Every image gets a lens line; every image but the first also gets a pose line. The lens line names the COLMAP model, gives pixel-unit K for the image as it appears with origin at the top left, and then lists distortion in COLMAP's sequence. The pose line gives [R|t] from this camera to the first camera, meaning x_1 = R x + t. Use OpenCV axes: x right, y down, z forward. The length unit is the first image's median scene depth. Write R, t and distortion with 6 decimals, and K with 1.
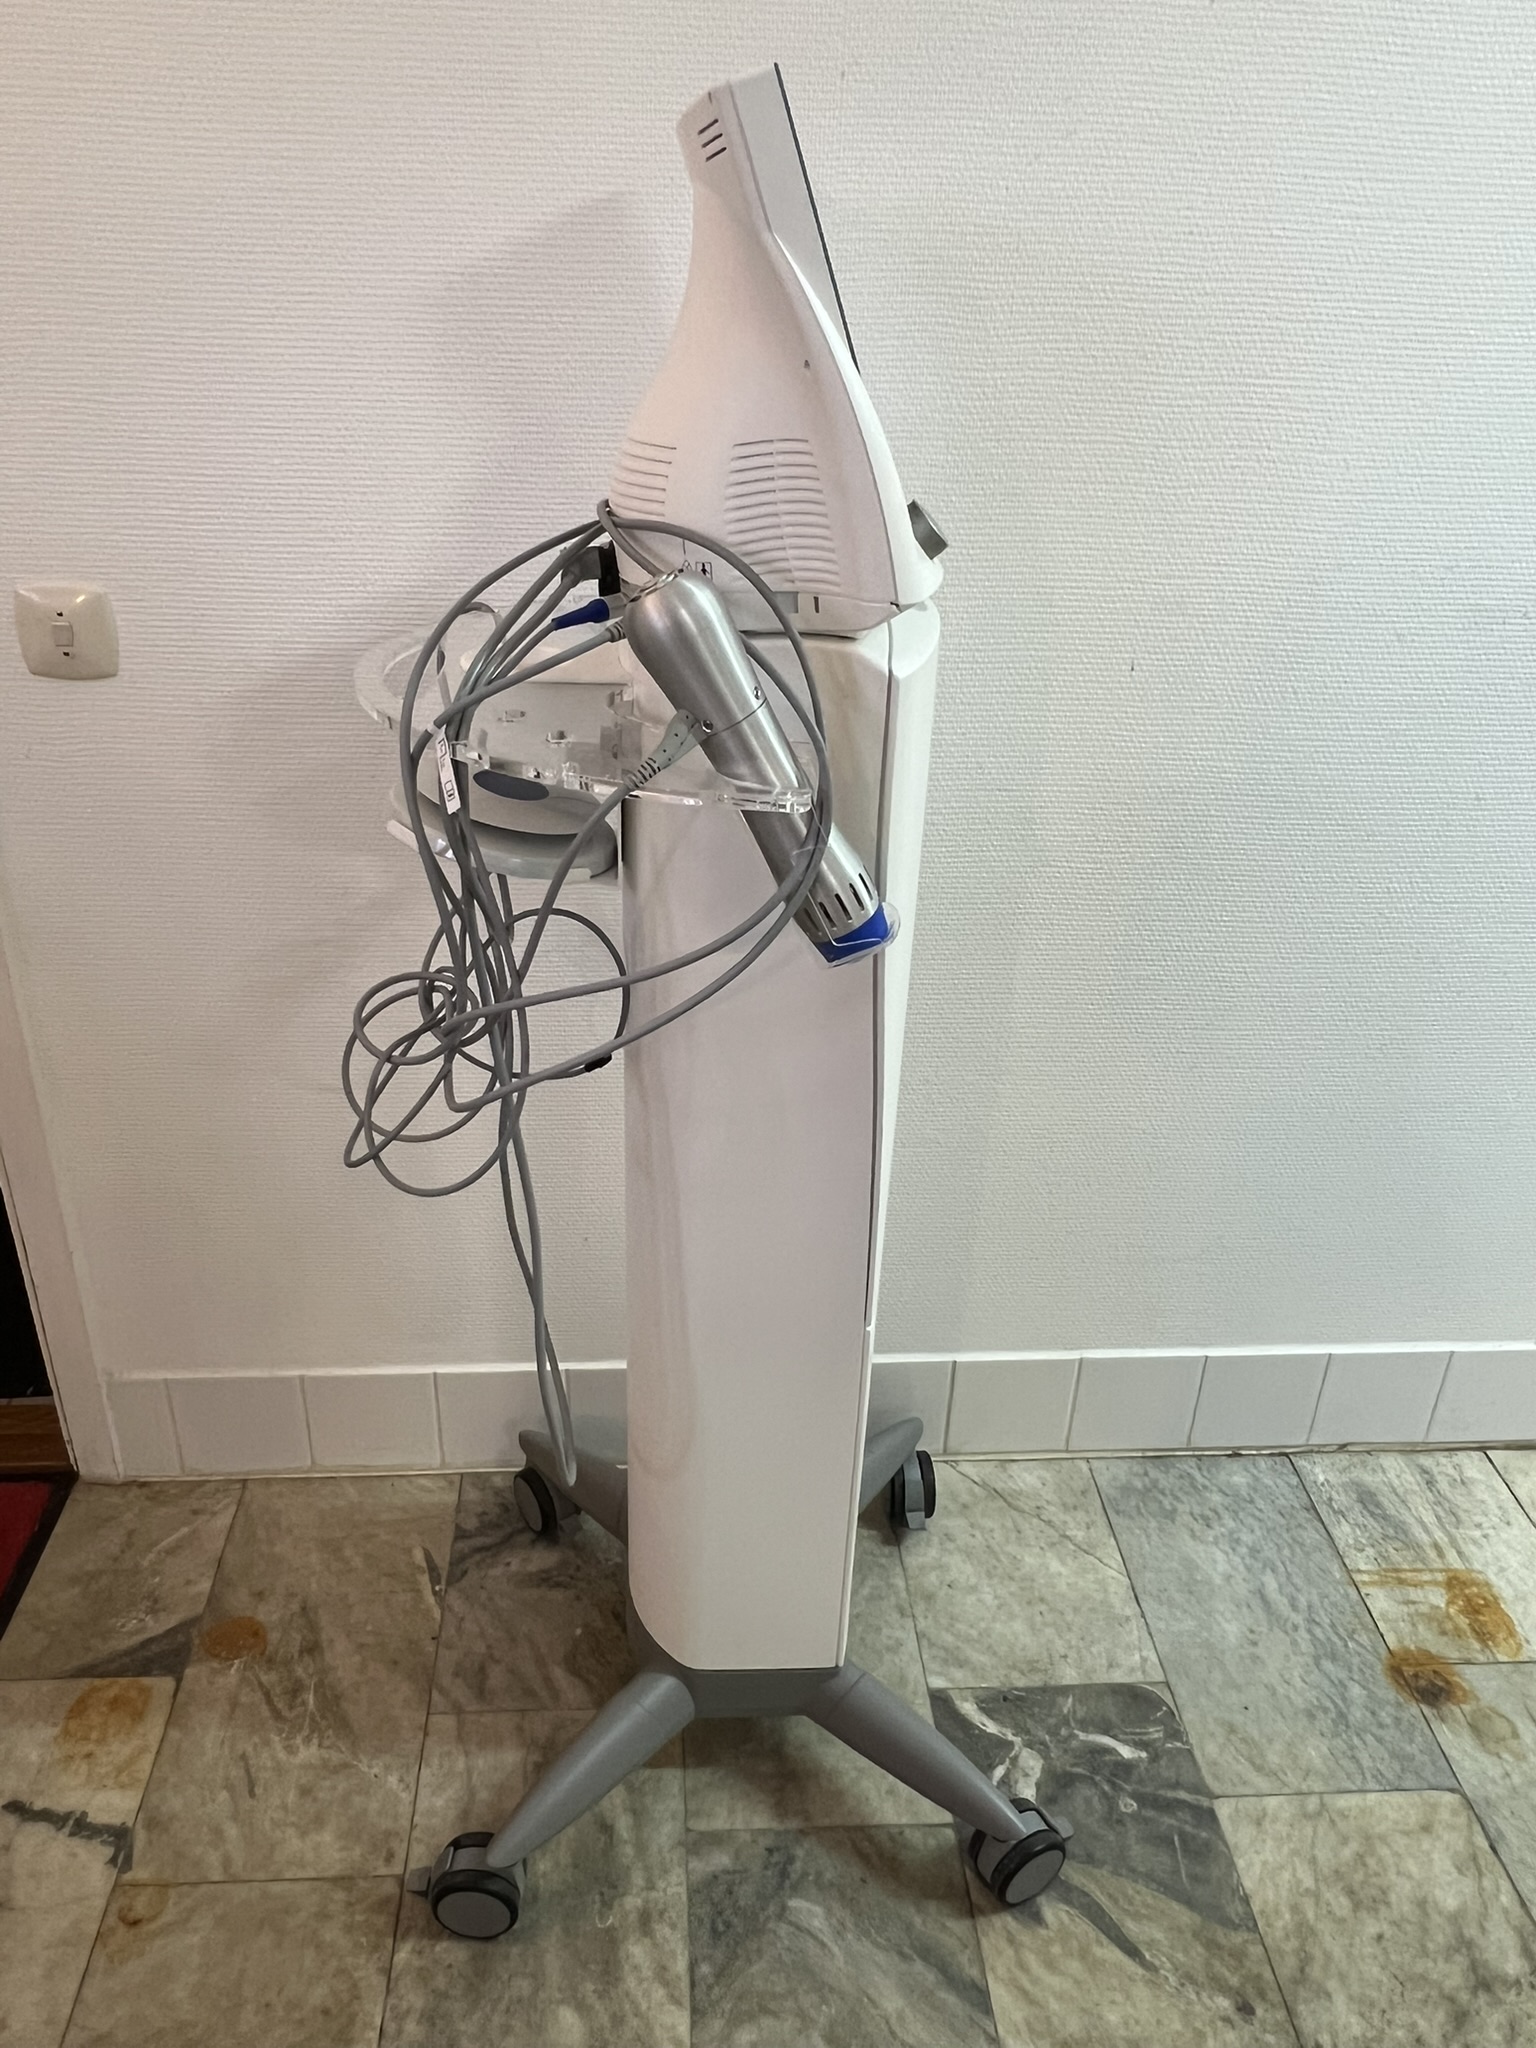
lens RADIAL K [[1445.5, 0, 738.1], [0, 1445.5, 1002.9], [0, 0, 1]] dist [-0.005311, -0.001603]
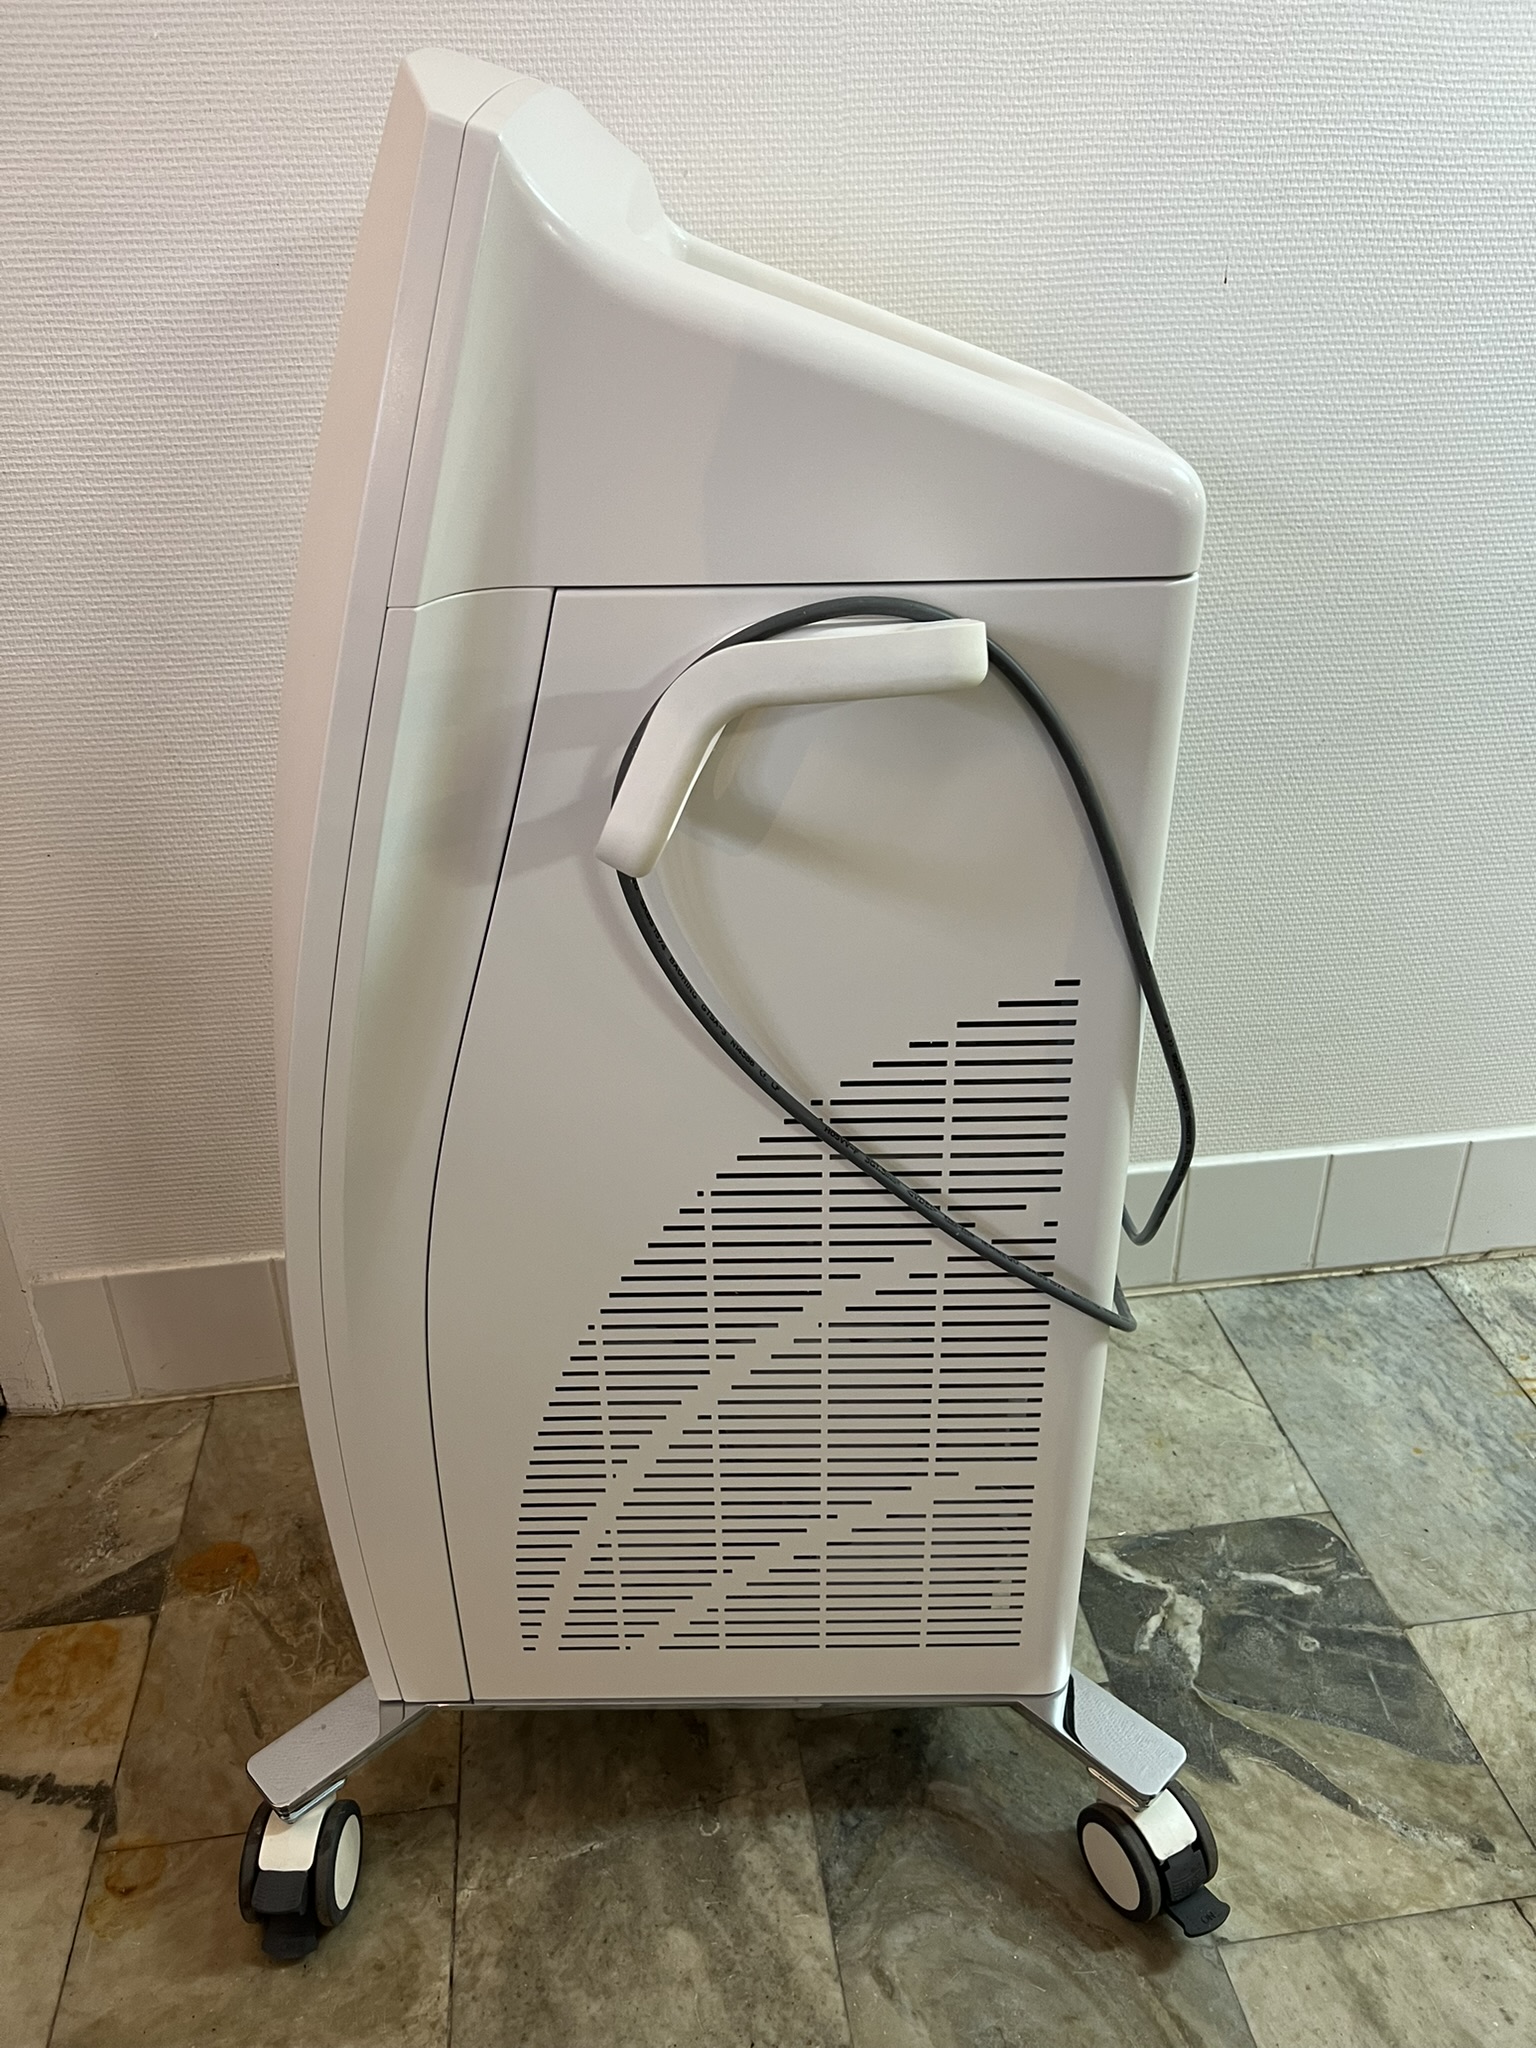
lens RADIAL K [[1556.1, 0, 777.8], [0, 1556.1, 1026.2], [0, 0, 1]] dist [0.032033, -0.049413]
pose [[0.995506, -0.076978, 0.055153, -0.060179], [0.075943, 0.996899, 0.020631, 0.146361], [-0.056570, -0.016350, 0.998265, 0.103606]]
